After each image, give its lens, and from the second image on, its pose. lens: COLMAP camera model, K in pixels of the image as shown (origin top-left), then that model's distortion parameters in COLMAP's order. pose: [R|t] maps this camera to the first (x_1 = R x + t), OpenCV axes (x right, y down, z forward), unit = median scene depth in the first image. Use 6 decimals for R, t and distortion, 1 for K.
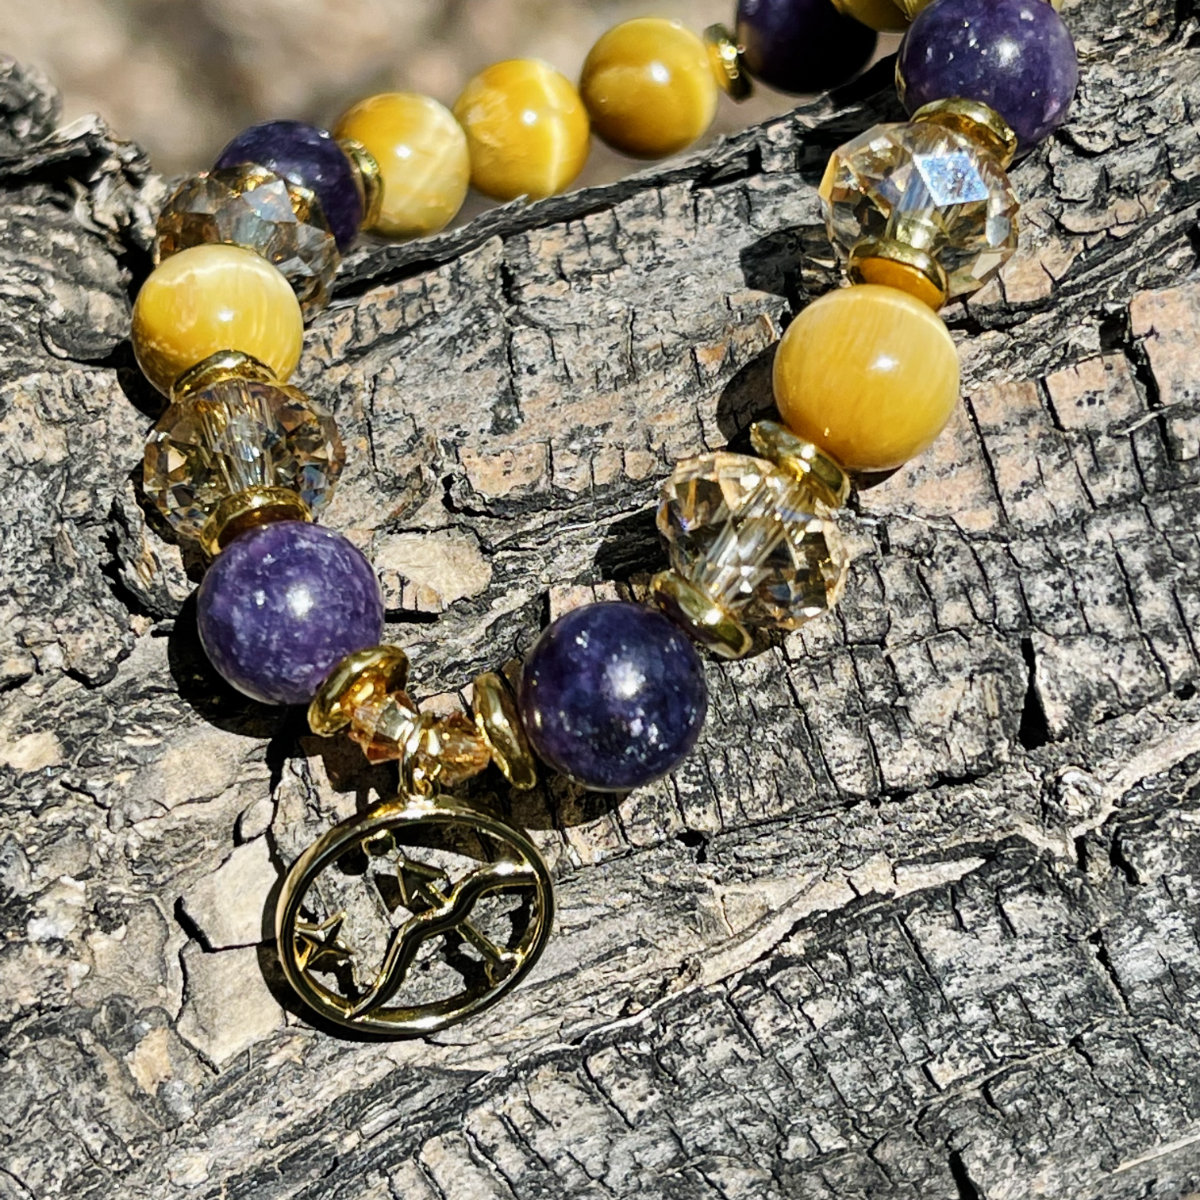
lens RADIAL K [[3168.0, 0, 595.8], [0, 3168.0, 639.5], [0, 0, 1]] dist [0.125154, 0.000000]
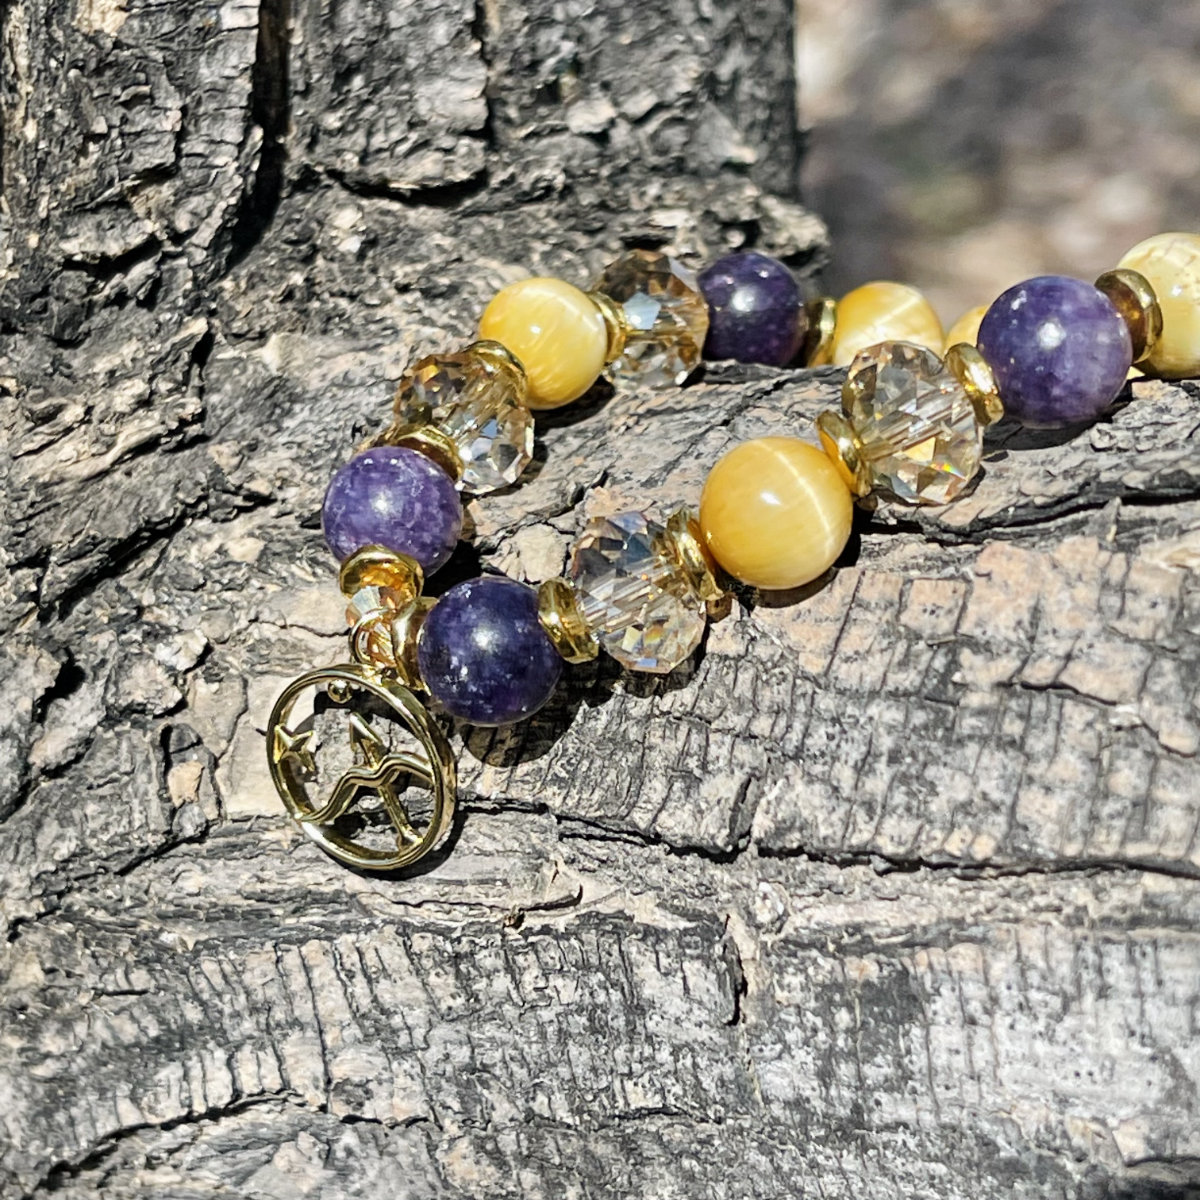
lens RADIAL K [[3168.0, 0, 532.4], [0, 3168.0, 600.9], [0, 0, 1]] dist [0.125154, 0.000000]
pose [[0.696899, 0.391708, -0.600746, 0.728945], [-0.470424, 0.881952, 0.029346, -0.042536], [0.541325, 0.262154, 0.798901, -0.009961]]
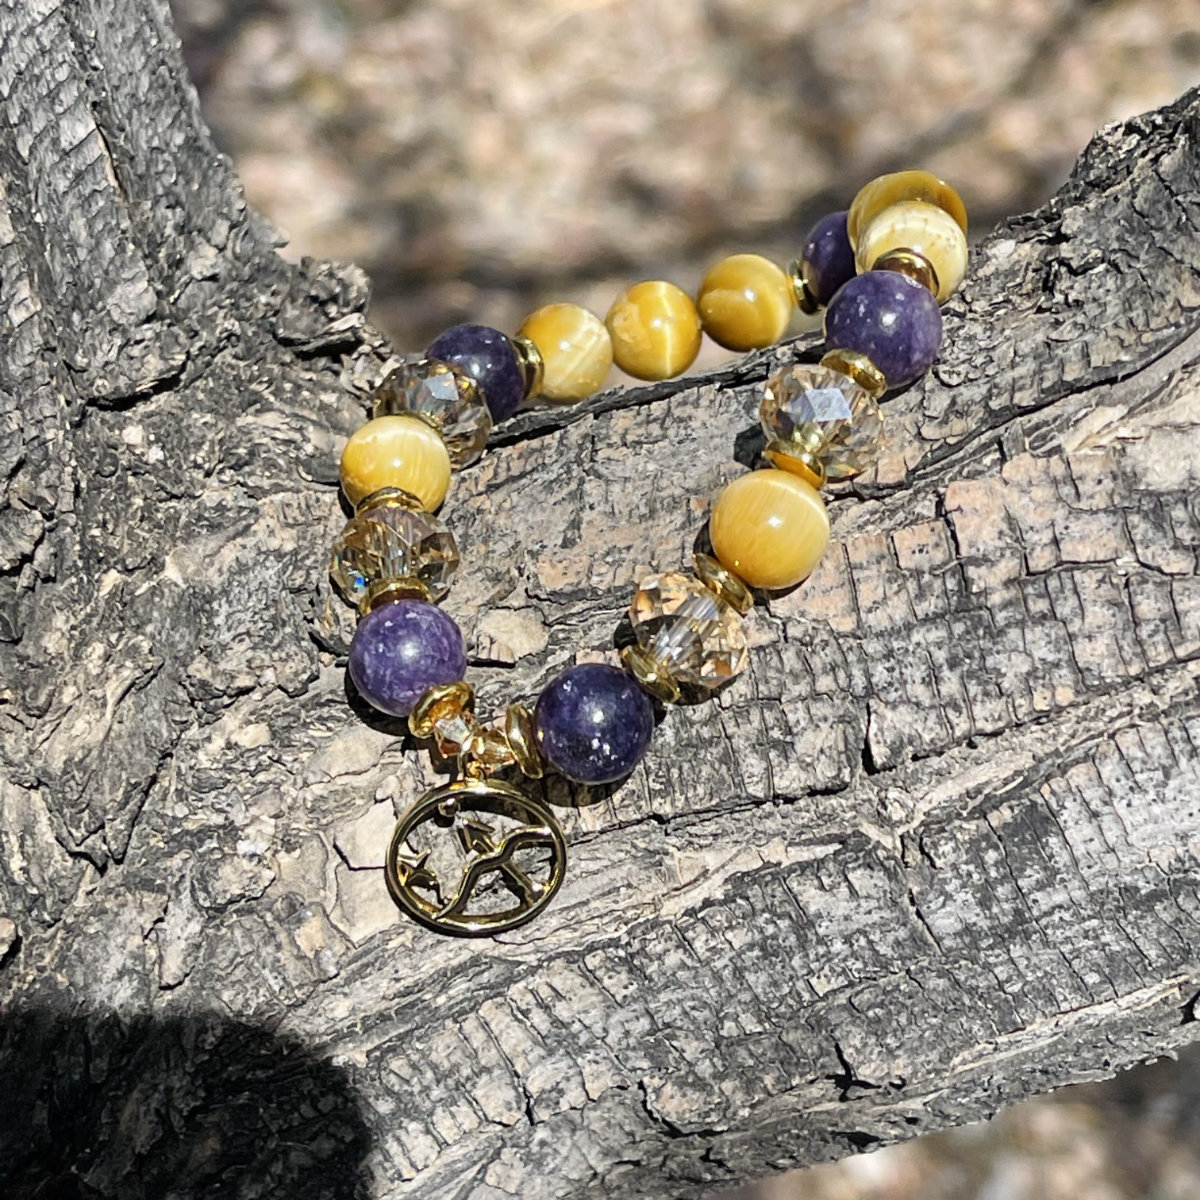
lens RADIAL K [[3168.0, 0, 629.5], [0, 3168.0, 653.4], [0, 0, 1]] dist [0.125154, 0.000000]
pose [[0.981188, 0.058690, -0.183919, 0.293081], [-0.058797, 0.998258, 0.004873, -0.024072], [0.183885, 0.006032, 0.982929, -0.512697]]
